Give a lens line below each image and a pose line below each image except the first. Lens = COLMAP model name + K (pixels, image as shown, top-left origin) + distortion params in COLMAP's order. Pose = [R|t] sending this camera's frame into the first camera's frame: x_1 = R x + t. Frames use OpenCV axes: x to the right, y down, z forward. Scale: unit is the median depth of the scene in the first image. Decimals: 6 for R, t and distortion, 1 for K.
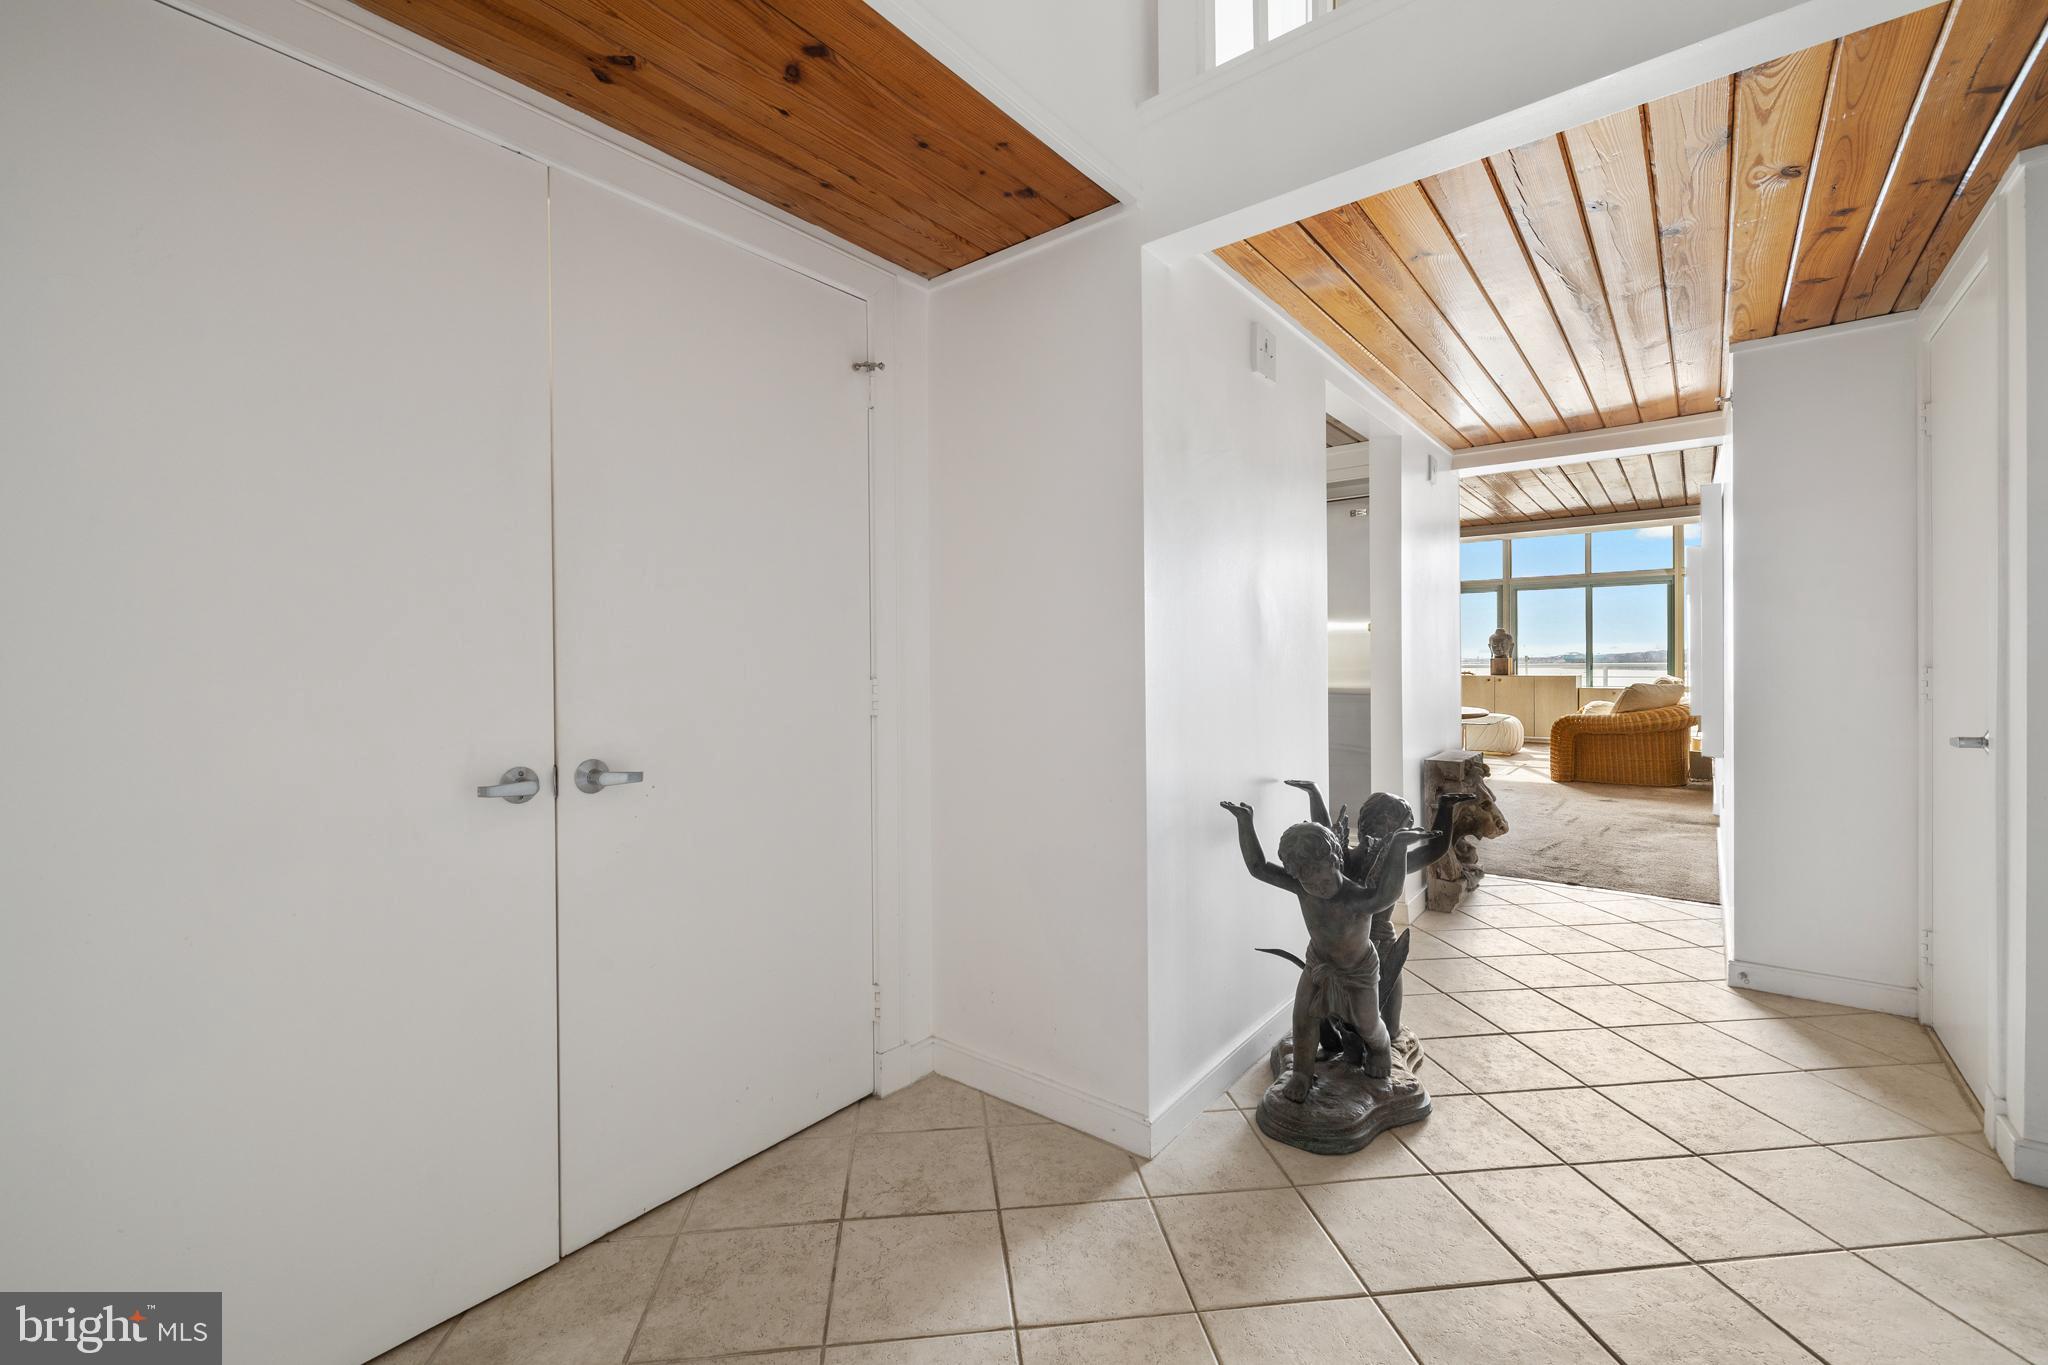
lens RADIAL K [[875.2, 0, 1020.3], [0, 875.2, 669.6], [0, 0, 1]] dist [0.000957, -0.000134]
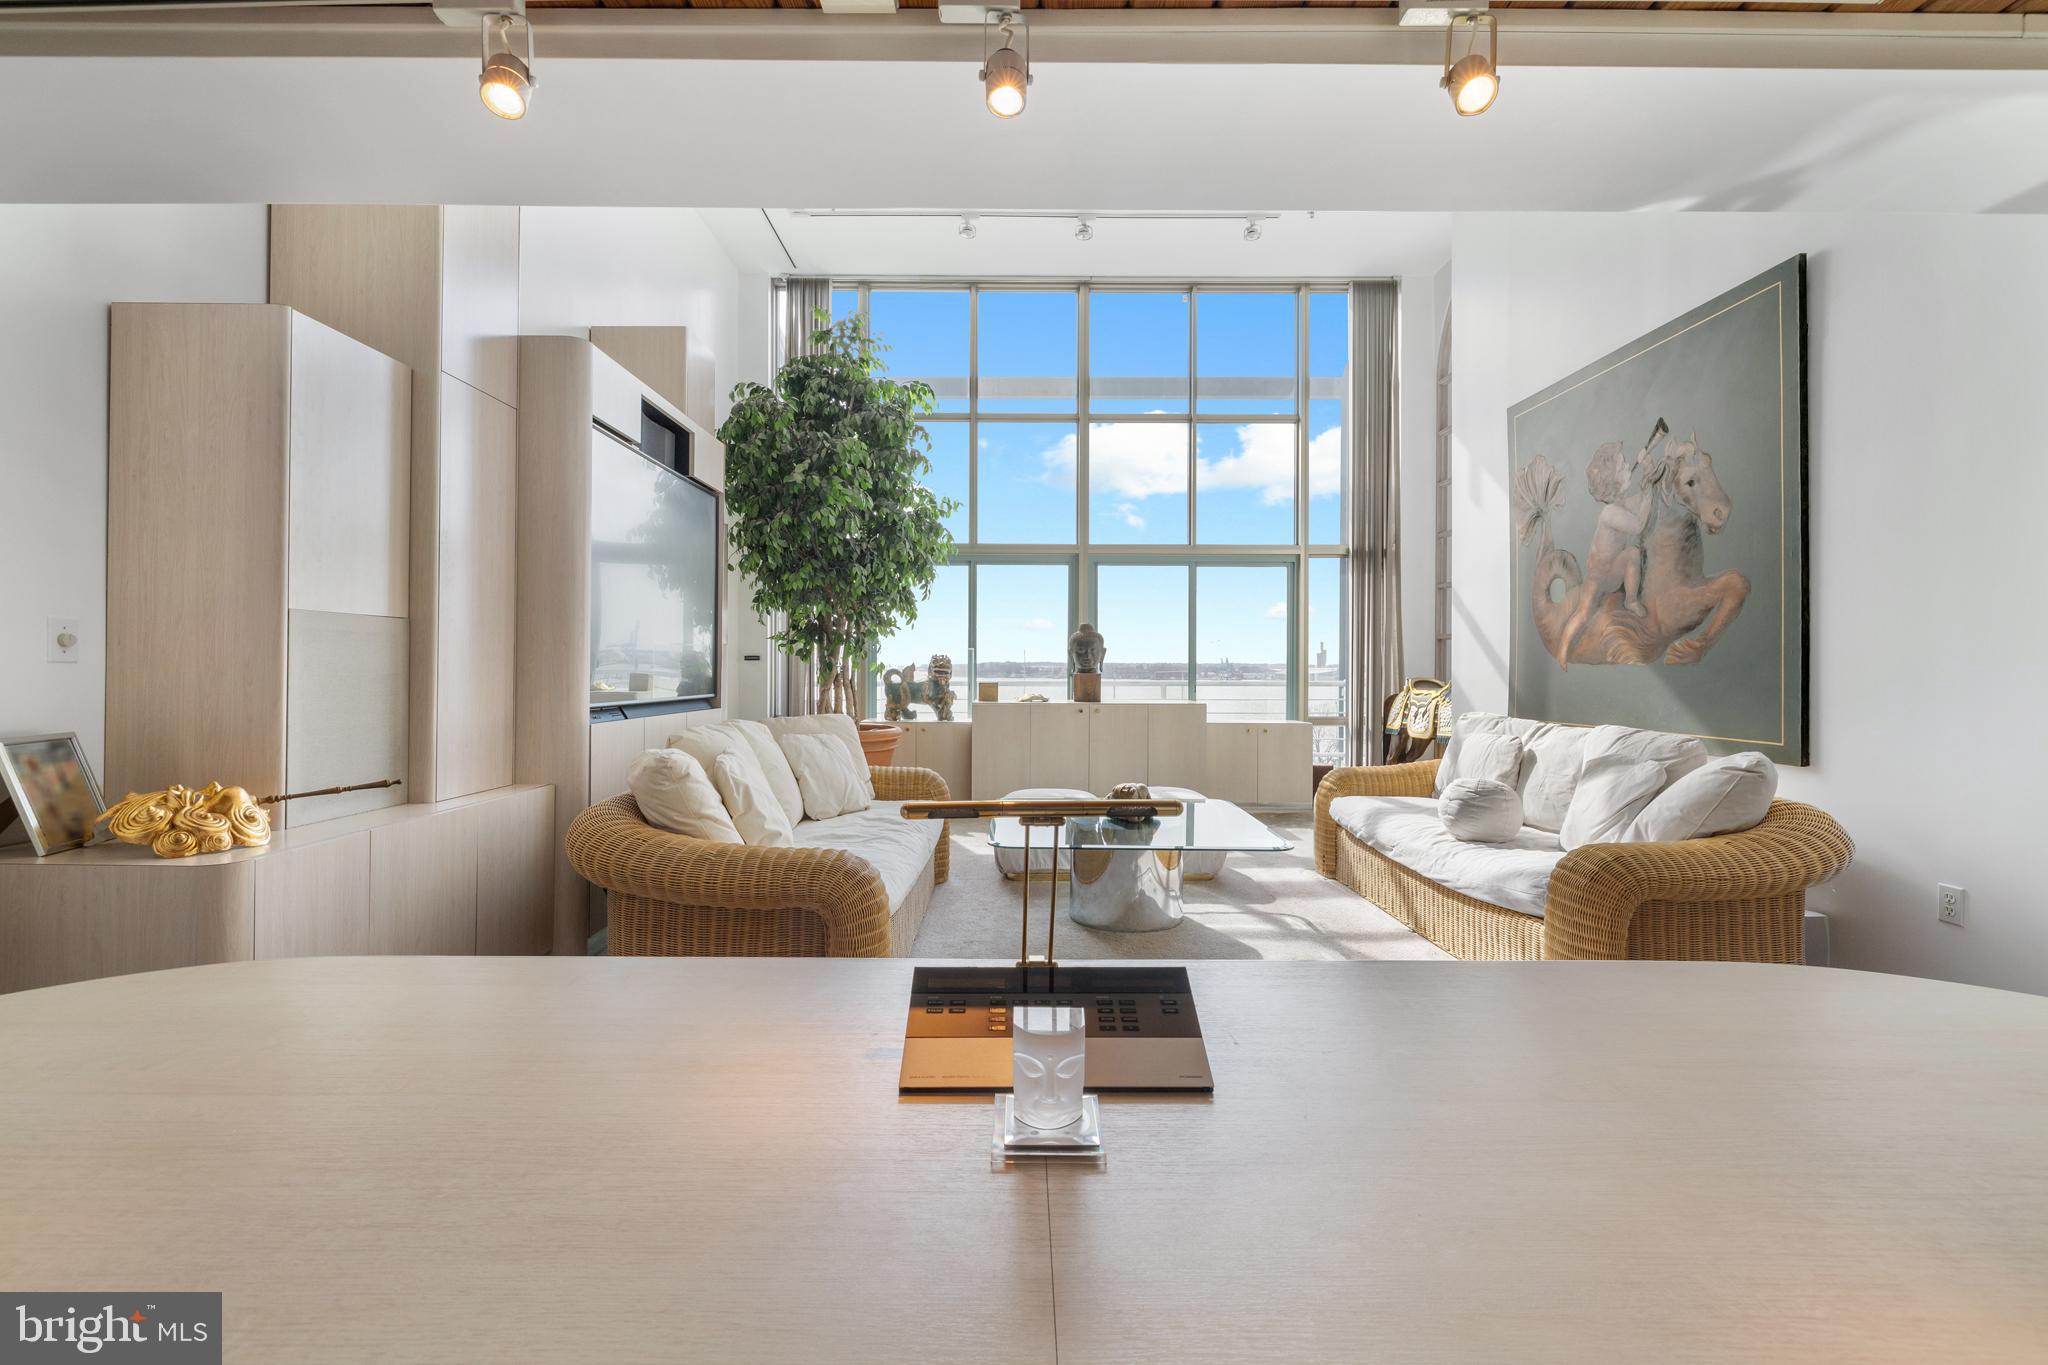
lens RADIAL K [[875.2, 0, 1020.3], [0, 875.2, 669.6], [0, 0, 1]] dist [0.000957, -0.000134]
pose [[0.778500, 0.007537, 0.627599, 0.139274], [-0.003251, 0.999963, -0.007976, -0.010815], [-0.627636, 0.004169, 0.778496, 0.570712]]
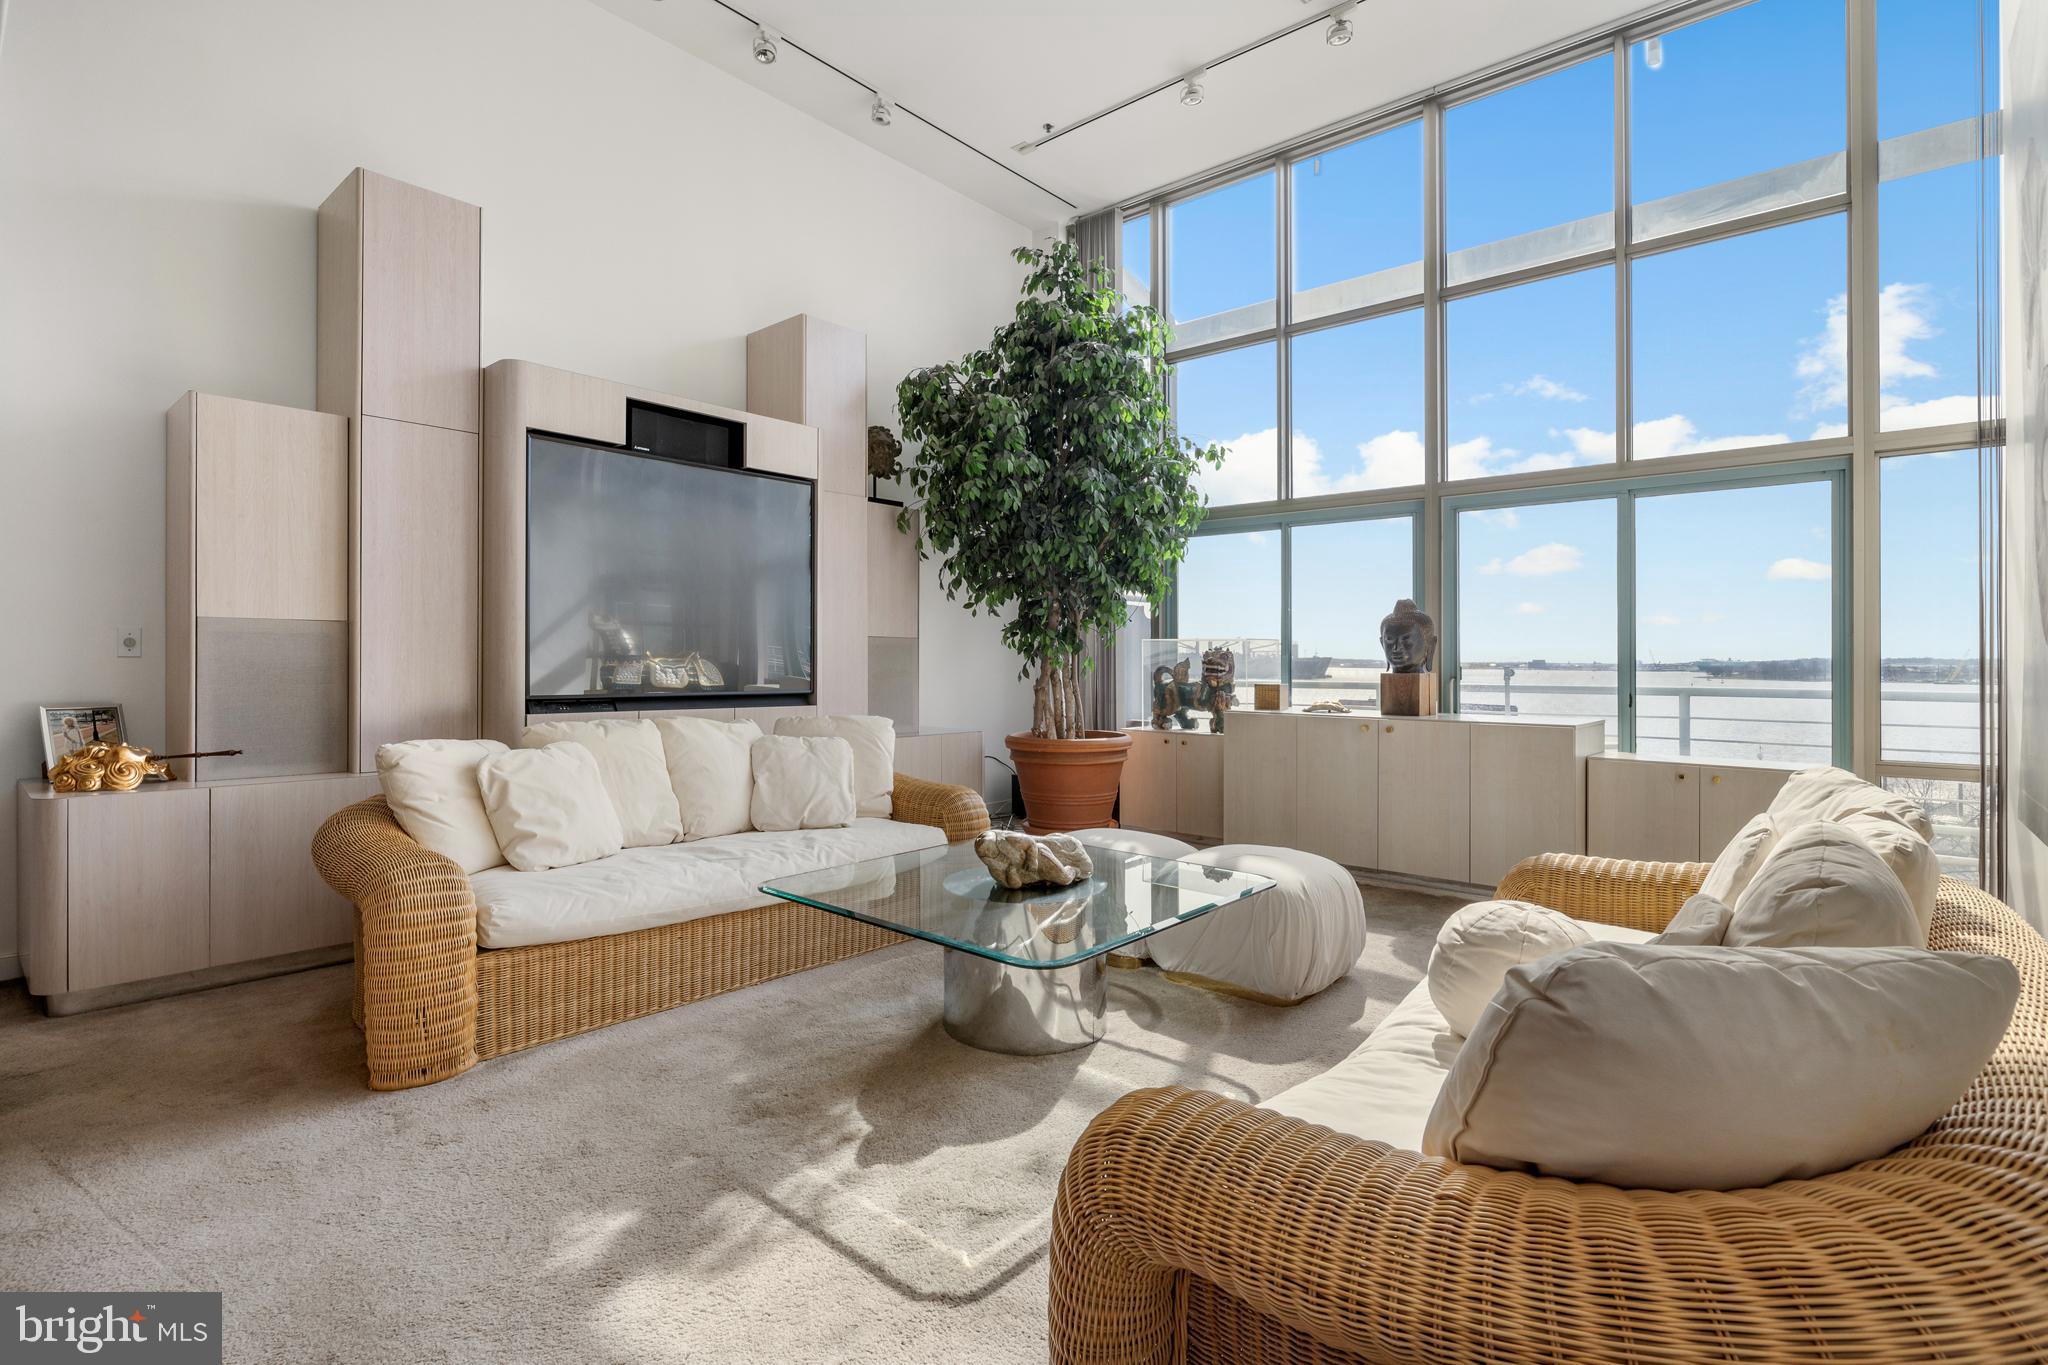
lens RADIAL K [[977.3, 0, 1025.2], [0, 977.3, 667.8], [0, 0, 1]] dist [-0.003577, 0.000541]
pose [[0.998827, 0.012154, -0.046878, 0.399792], [-0.012225, 0.999925, -0.001214, -0.012970], [0.046860, 0.001786, 0.998900, 0.546585]]
